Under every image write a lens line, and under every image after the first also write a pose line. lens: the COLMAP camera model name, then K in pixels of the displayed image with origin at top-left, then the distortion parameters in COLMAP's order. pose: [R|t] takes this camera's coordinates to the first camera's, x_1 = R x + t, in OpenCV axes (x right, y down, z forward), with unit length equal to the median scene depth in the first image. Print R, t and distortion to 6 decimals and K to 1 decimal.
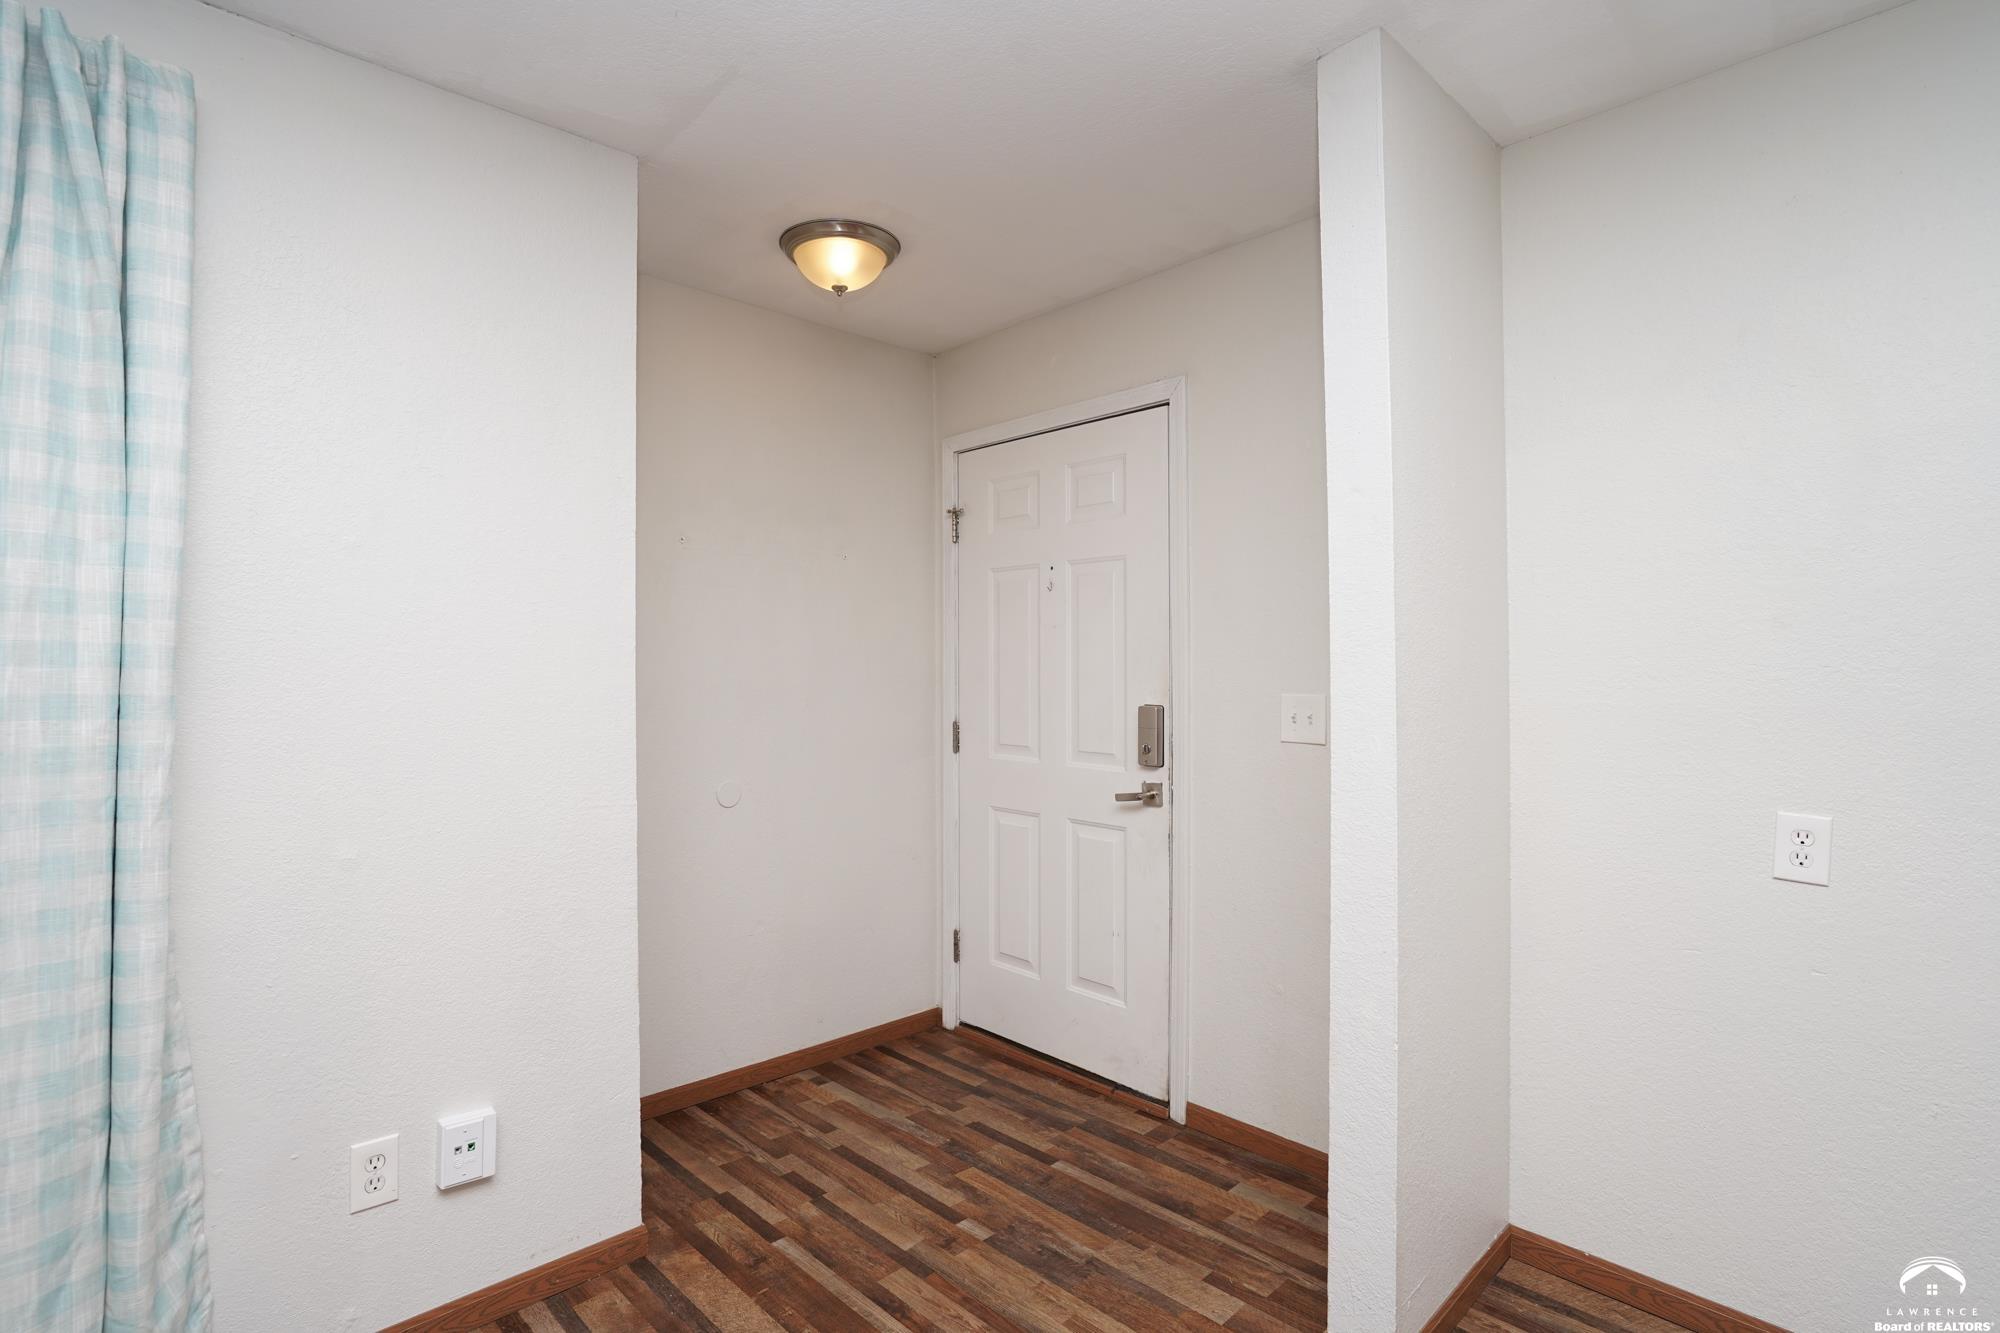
lens RADIAL K [[957.9, 0, 978.8], [0, 957.9, 668.3], [0, 0, 1]] dist [-0.031489, 0.000971]
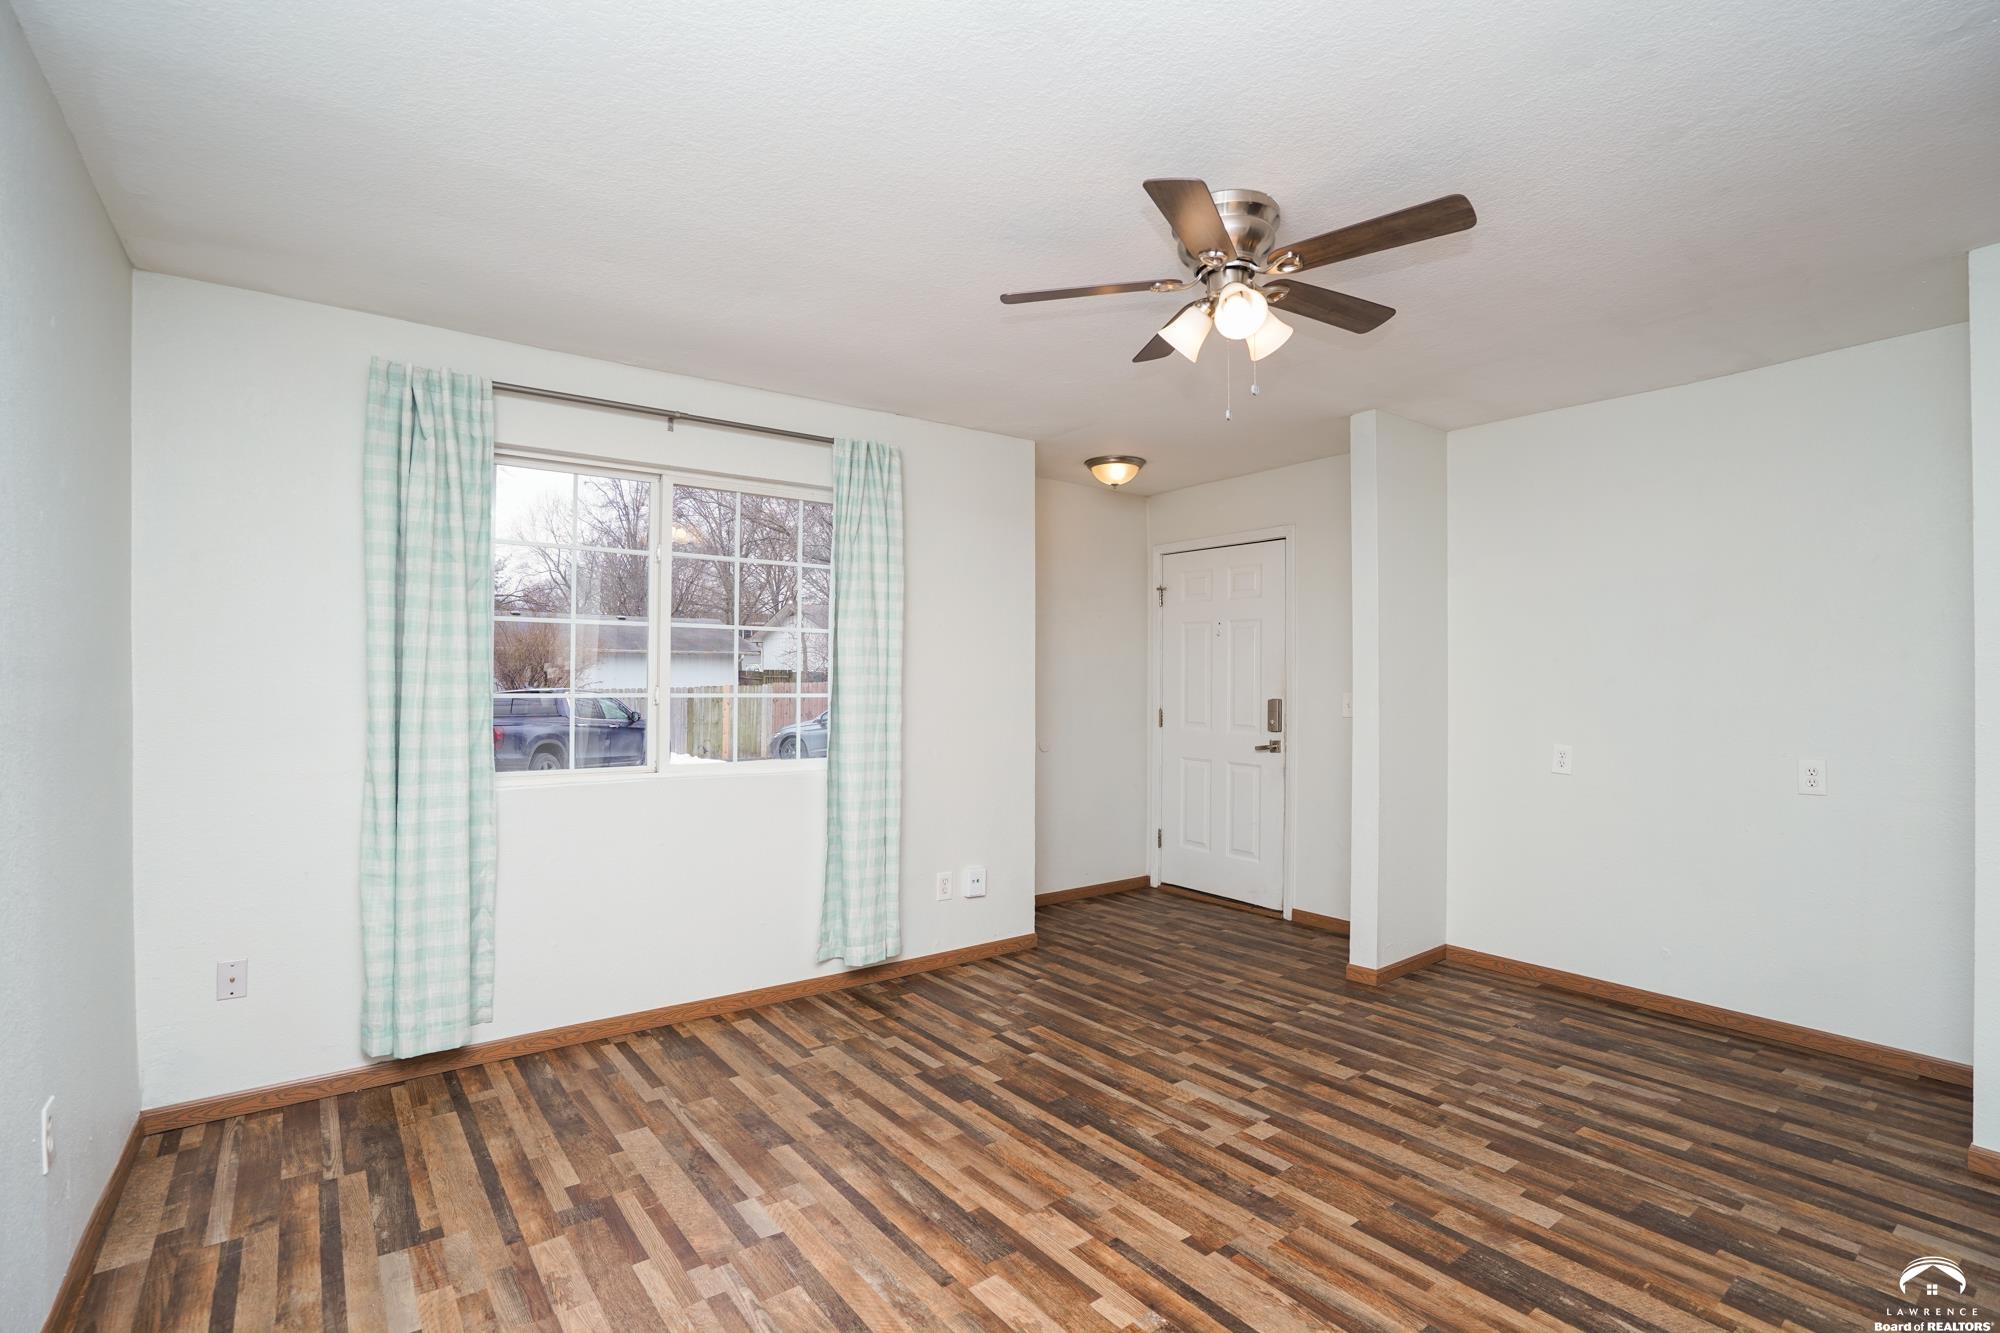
lens RADIAL K [[957.9, 0, 1009.3], [0, 957.9, 673.8], [0, 0, 1]] dist [-0.031489, 0.000971]
pose [[0.995447, 0.008338, -0.094948, -0.166068], [-0.008789, 0.999952, -0.004332, 0.001453], [0.094908, 0.005146, 0.995473, -0.946806]]
